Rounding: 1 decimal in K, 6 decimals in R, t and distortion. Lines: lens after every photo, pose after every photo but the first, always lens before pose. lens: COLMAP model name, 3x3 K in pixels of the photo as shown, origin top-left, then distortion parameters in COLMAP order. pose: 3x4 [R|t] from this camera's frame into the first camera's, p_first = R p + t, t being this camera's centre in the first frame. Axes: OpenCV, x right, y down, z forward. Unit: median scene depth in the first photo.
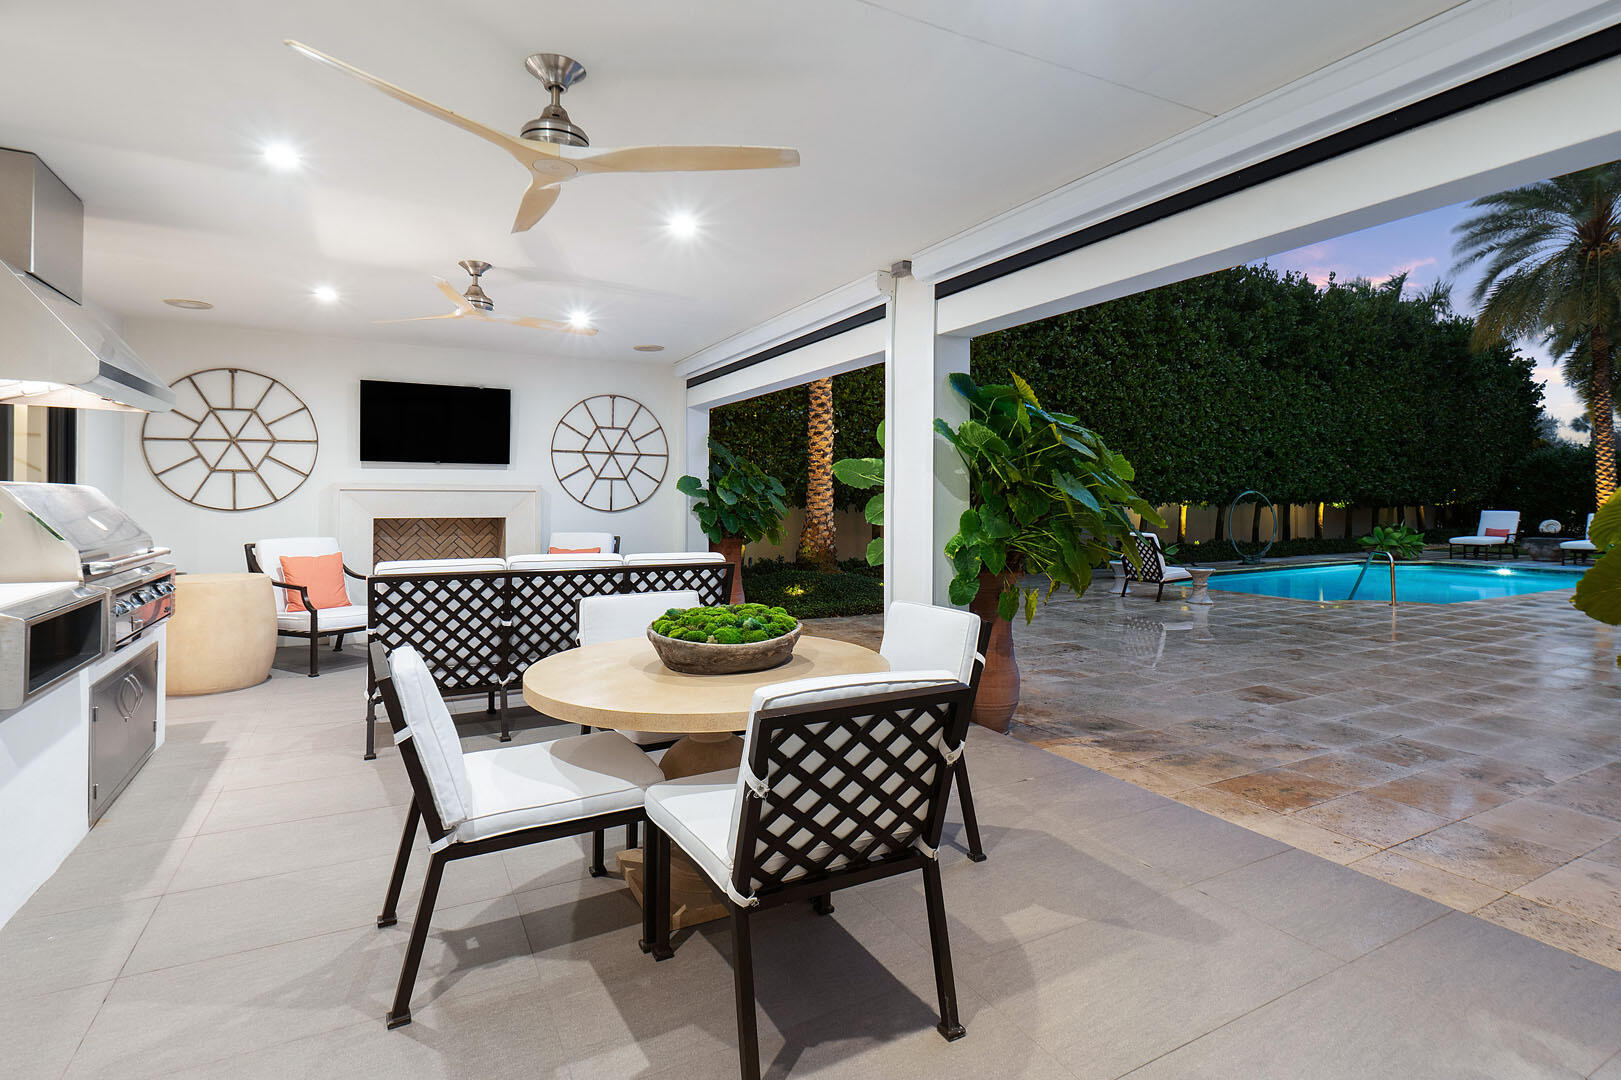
lens RADIAL K [[796.6, 0, 808.8], [0, 796.6, 514.9], [0, 0, 1]] dist [0.003928, 0.000196]
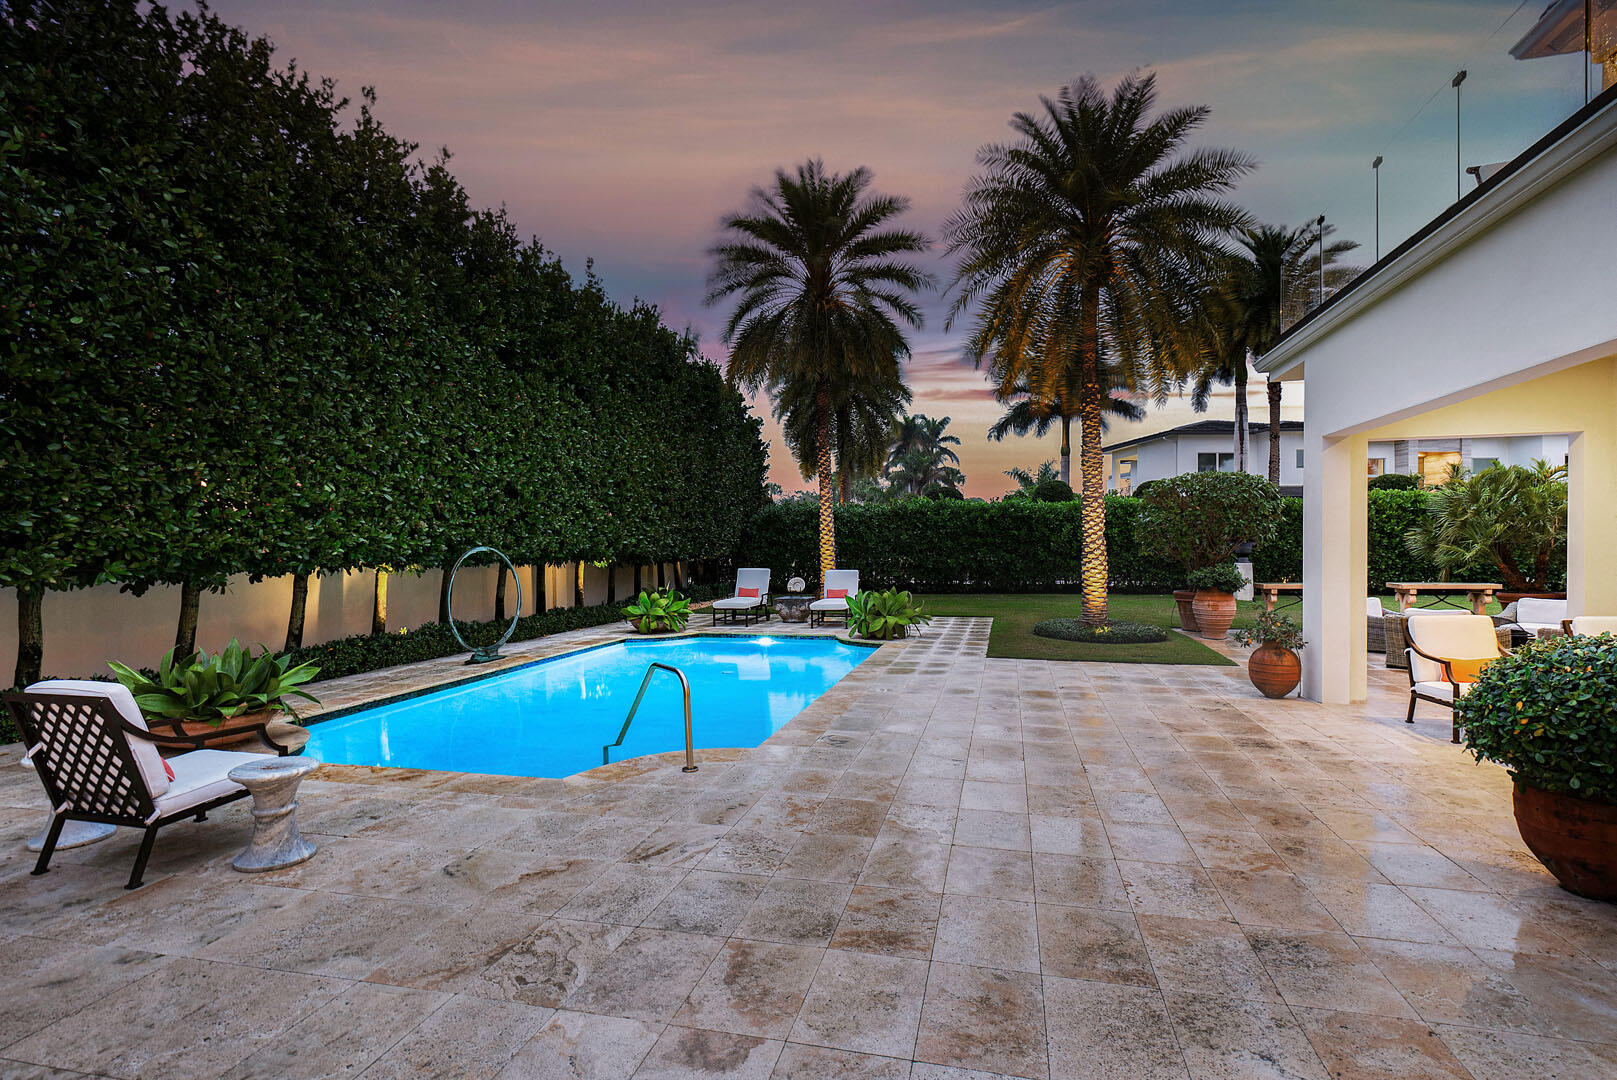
lens RADIAL K [[794.7, 0, 806.8], [0, 794.7, 515.0], [0, 0, 1]] dist [0.003928, 0.000196]
pose [[0.670418, 0.026676, 0.741504, 0.239743], [0.022103, 0.998192, -0.055895, -0.013619], [-0.741654, 0.053862, 0.668616, 0.355041]]
